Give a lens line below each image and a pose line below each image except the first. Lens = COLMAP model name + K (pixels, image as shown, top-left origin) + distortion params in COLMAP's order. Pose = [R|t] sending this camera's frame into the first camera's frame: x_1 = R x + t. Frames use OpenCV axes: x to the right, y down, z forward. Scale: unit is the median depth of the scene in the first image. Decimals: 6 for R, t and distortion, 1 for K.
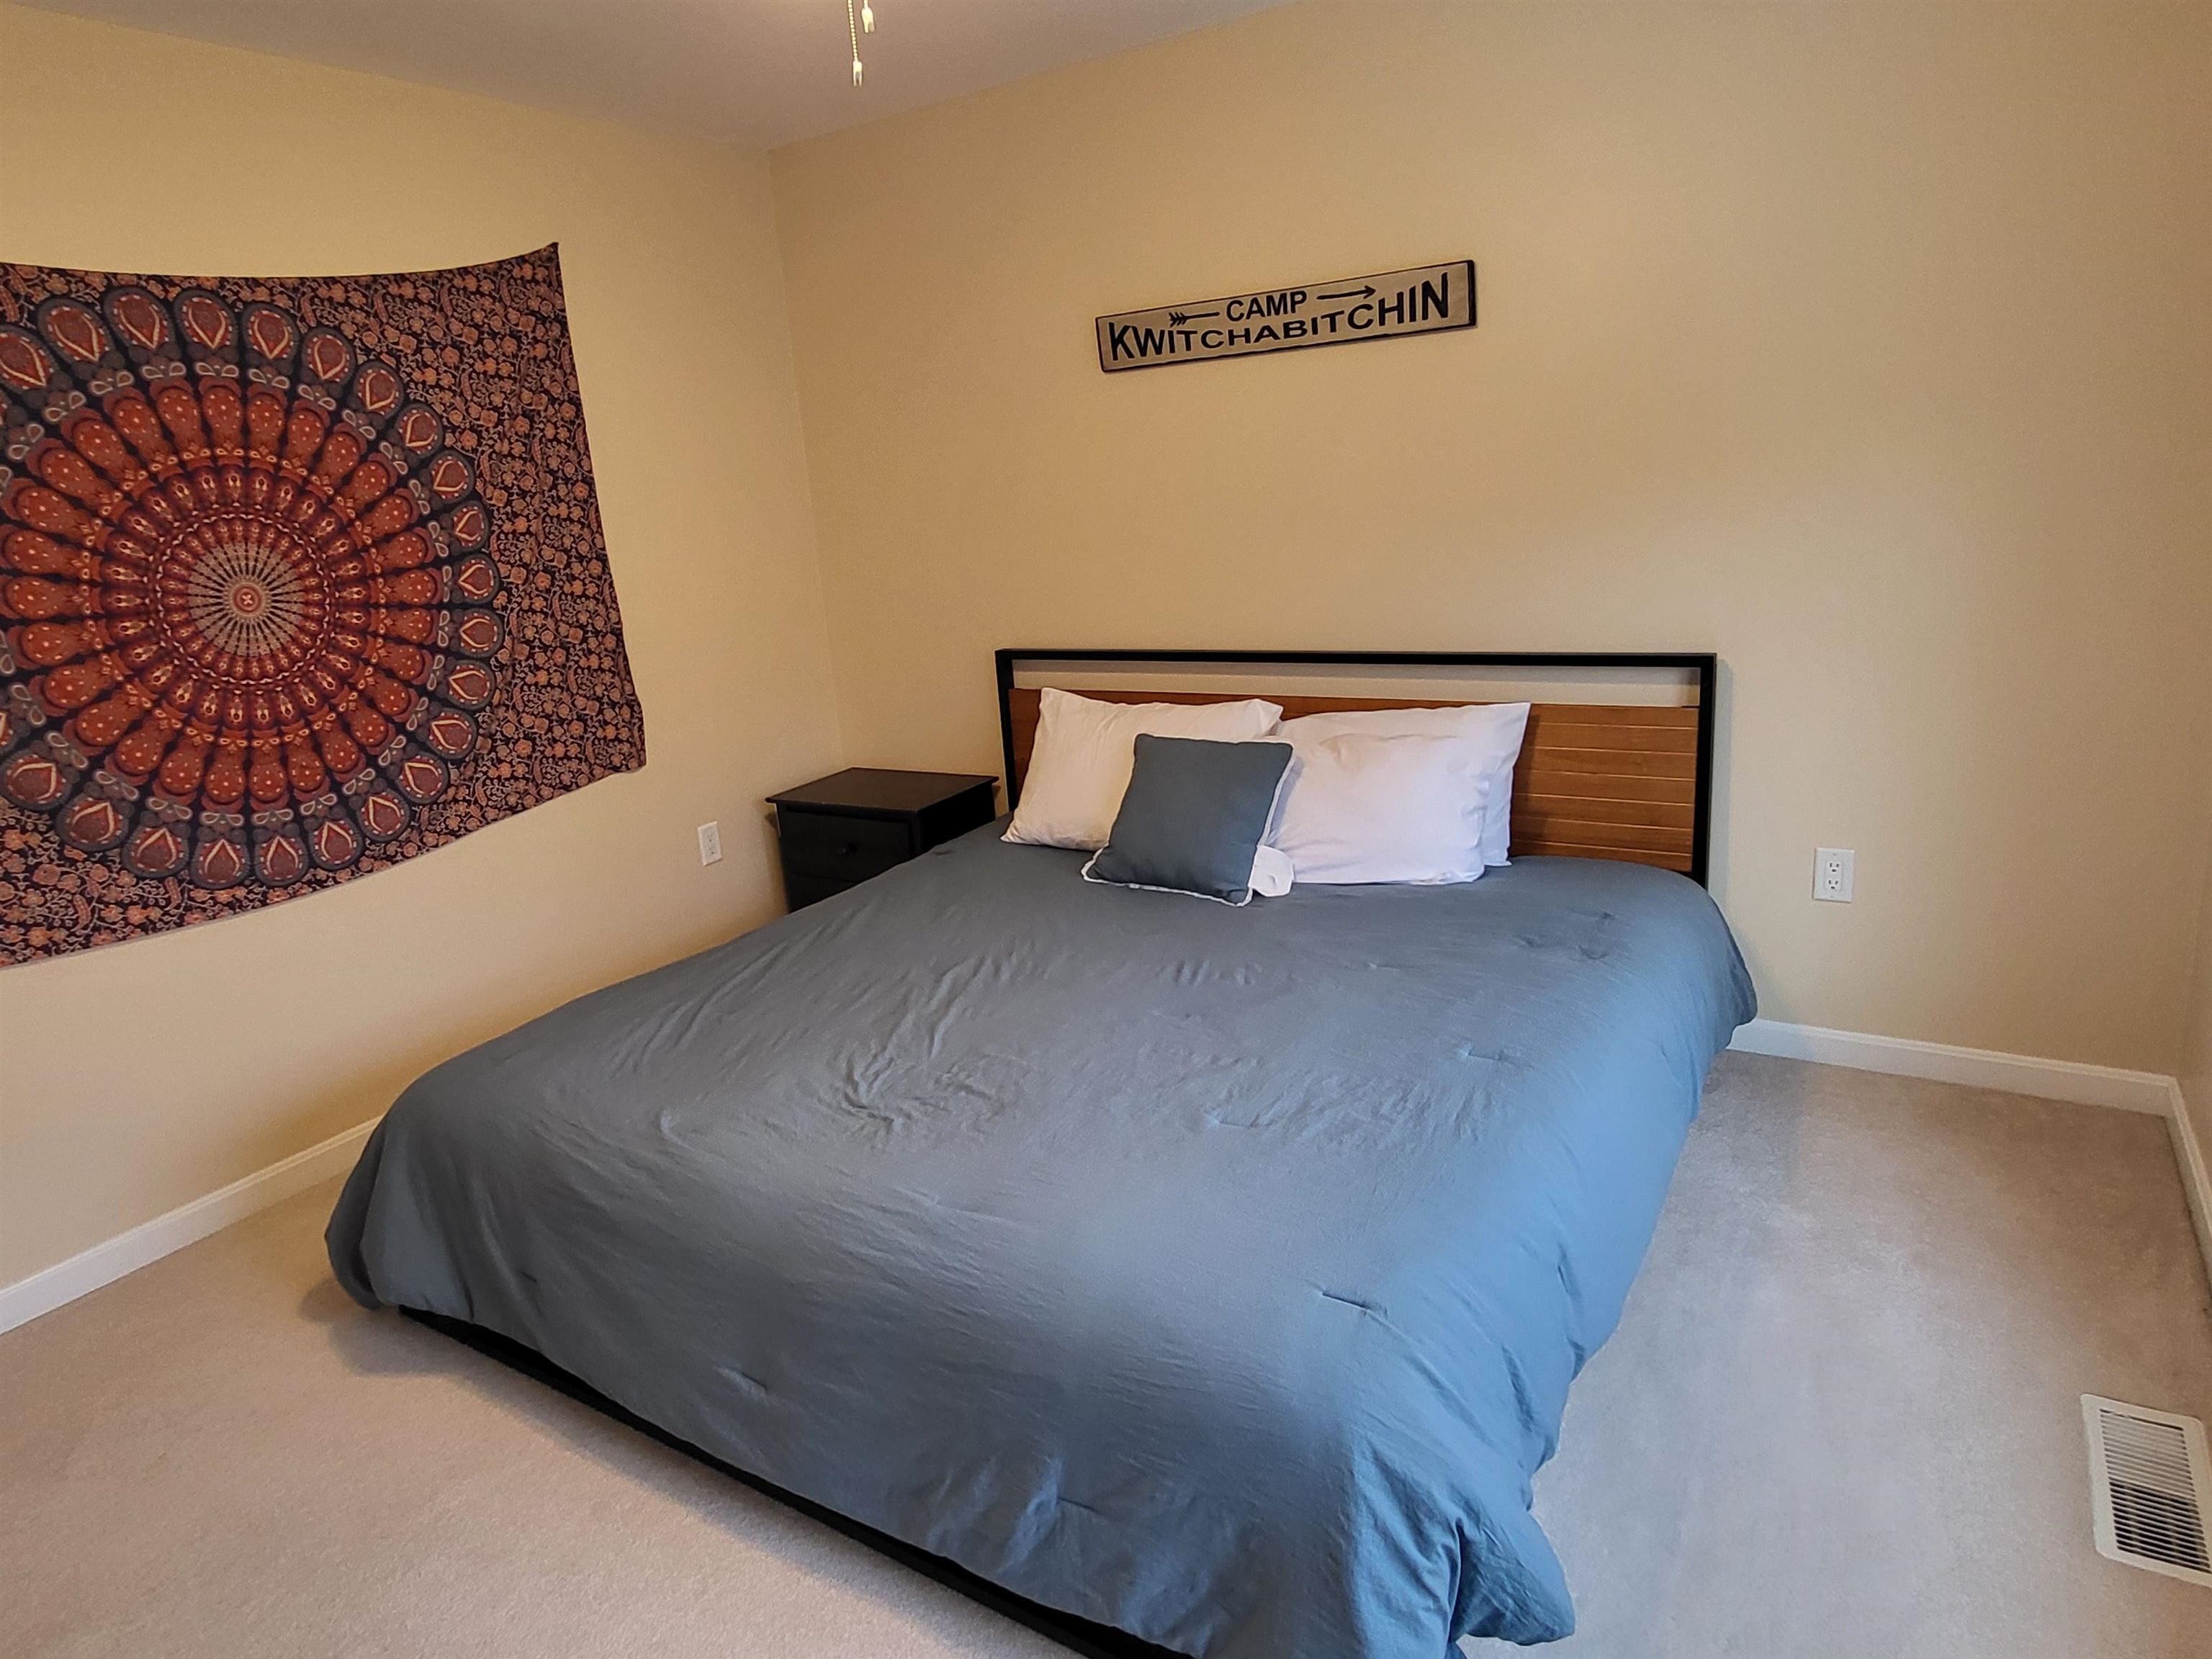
lens RADIAL K [[1356.9, 0, 1101.6], [0, 1356.9, 825.0], [0, 0, 1]] dist [-0.010082, 0.003520]
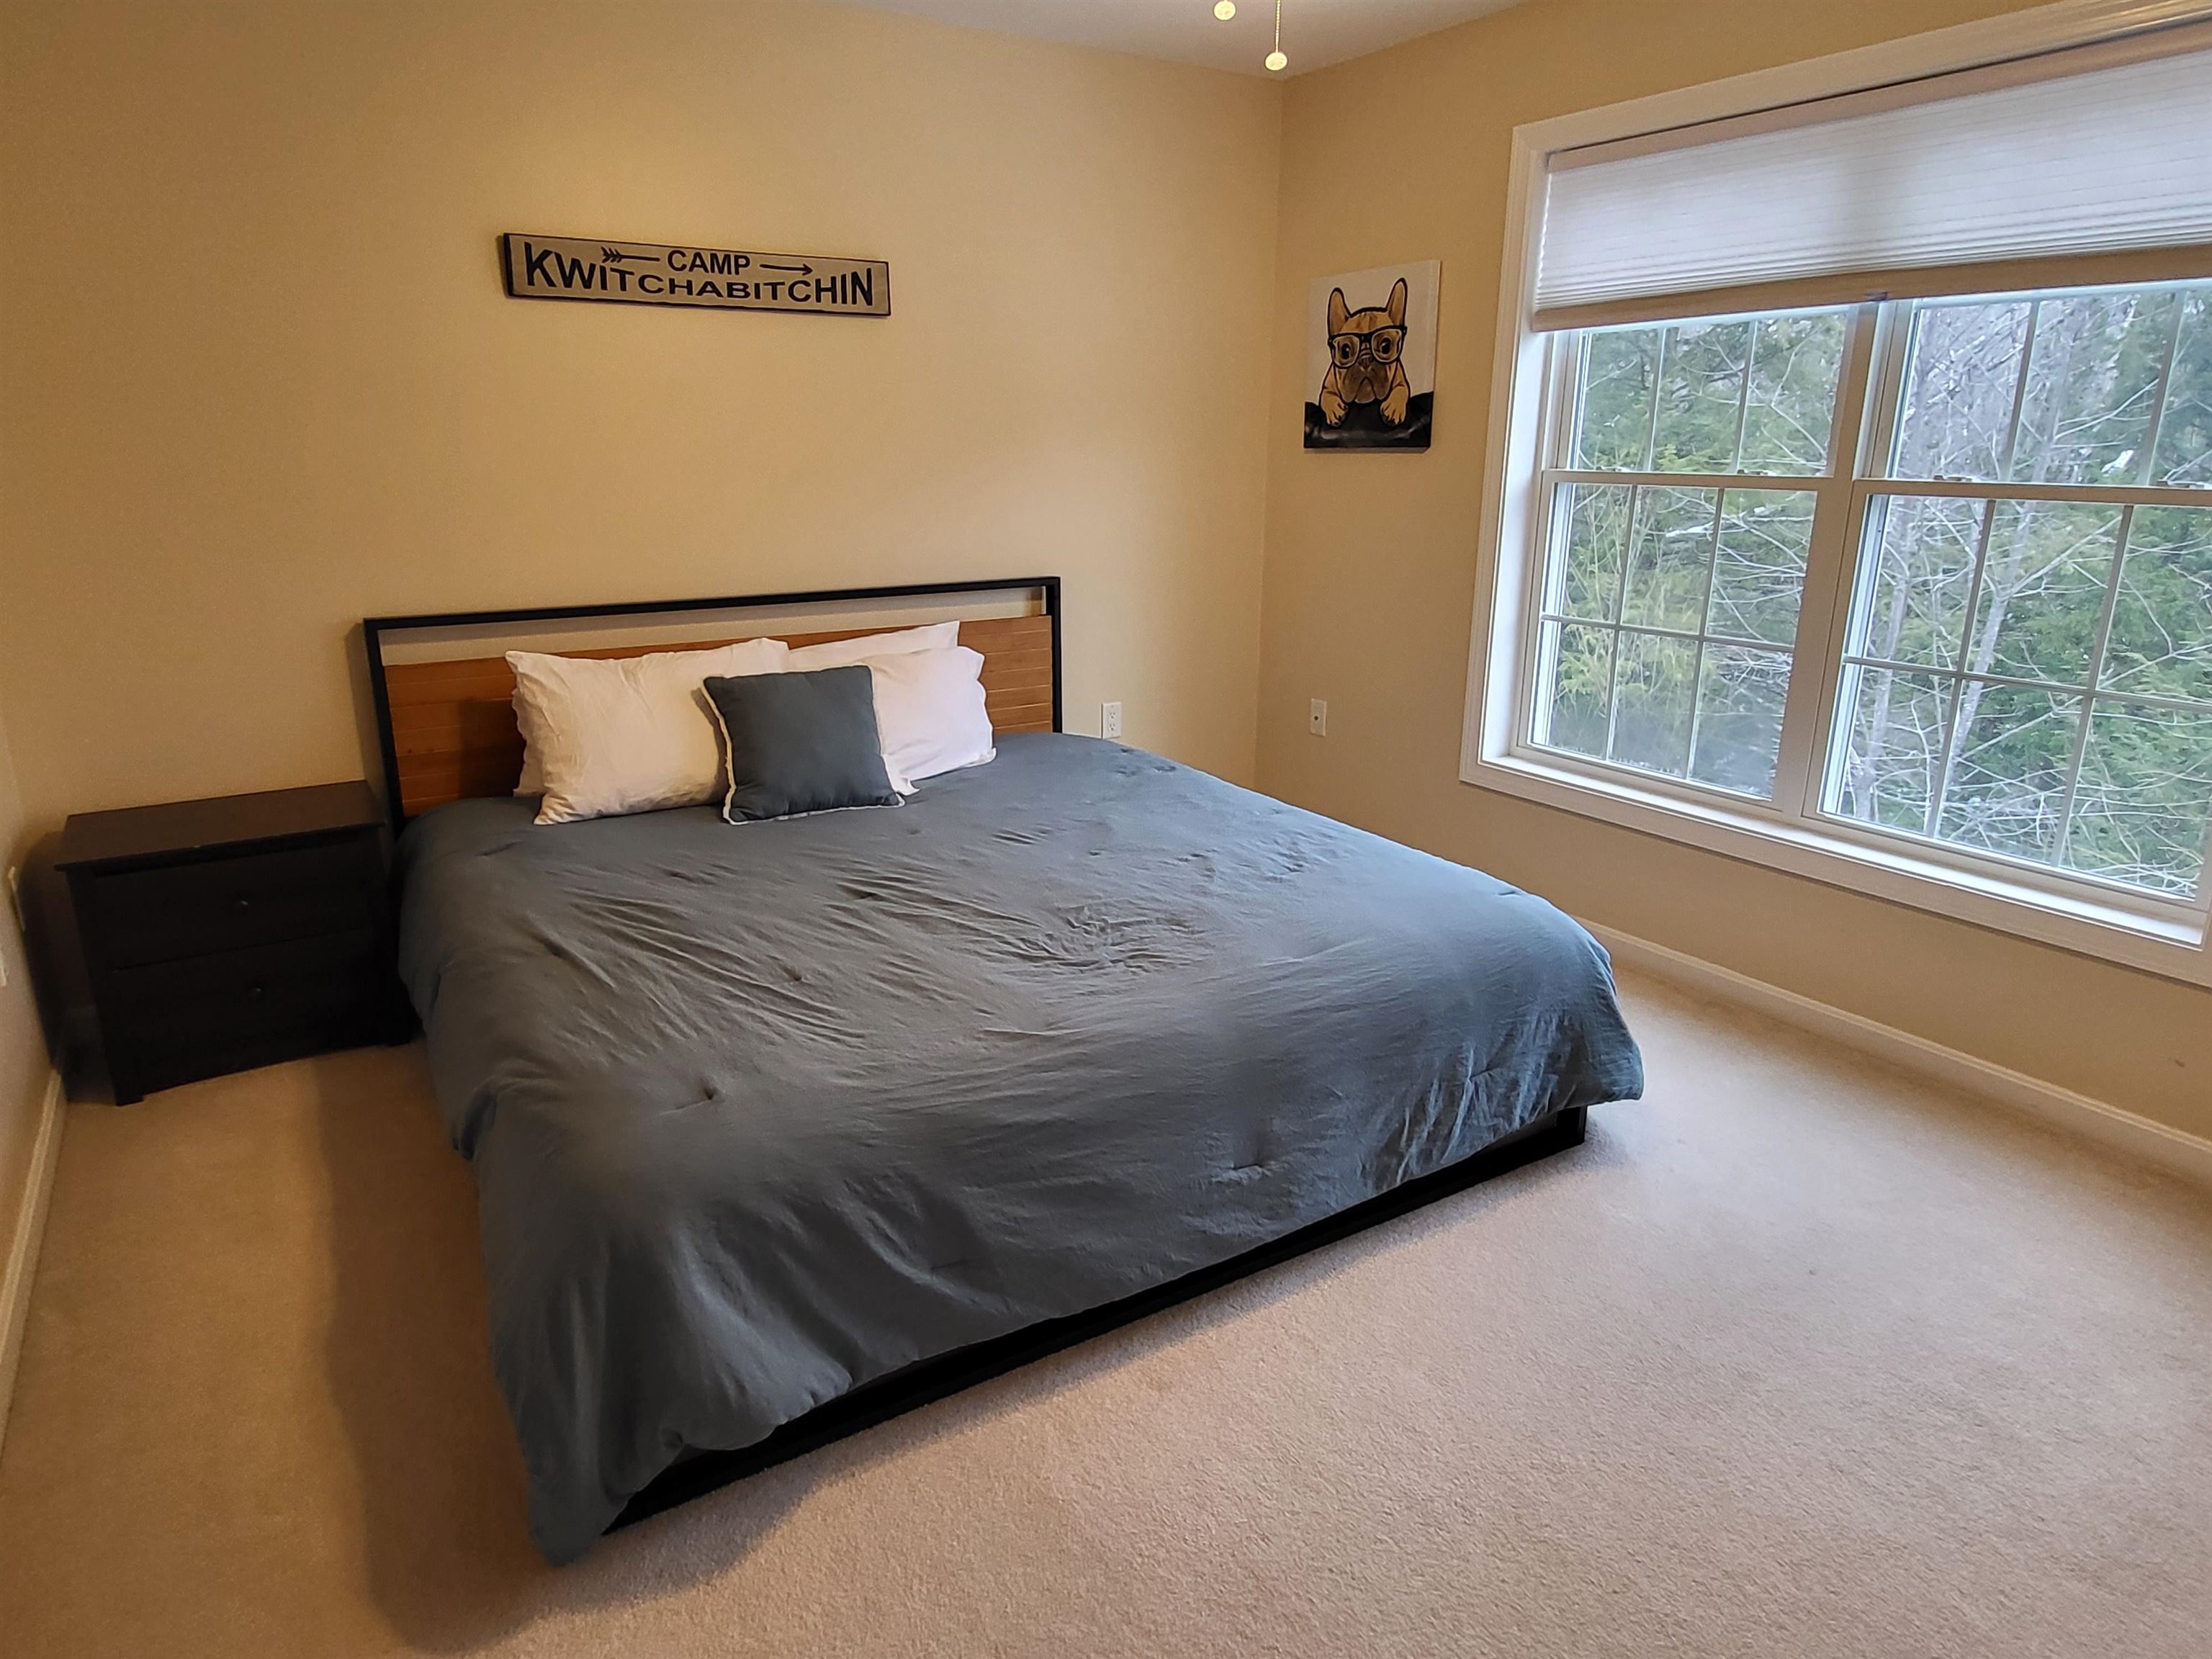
lens RADIAL K [[1356.9, 0, 1045.5], [0, 1356.9, 837.0], [0, 0, 1]] dist [-0.010082, 0.003520]
pose [[0.417508, -0.180007, 0.890665, -0.787931], [0.194698, 0.975139, 0.105813, -0.010355], [-0.887569, 0.129233, 0.442176, 0.366863]]
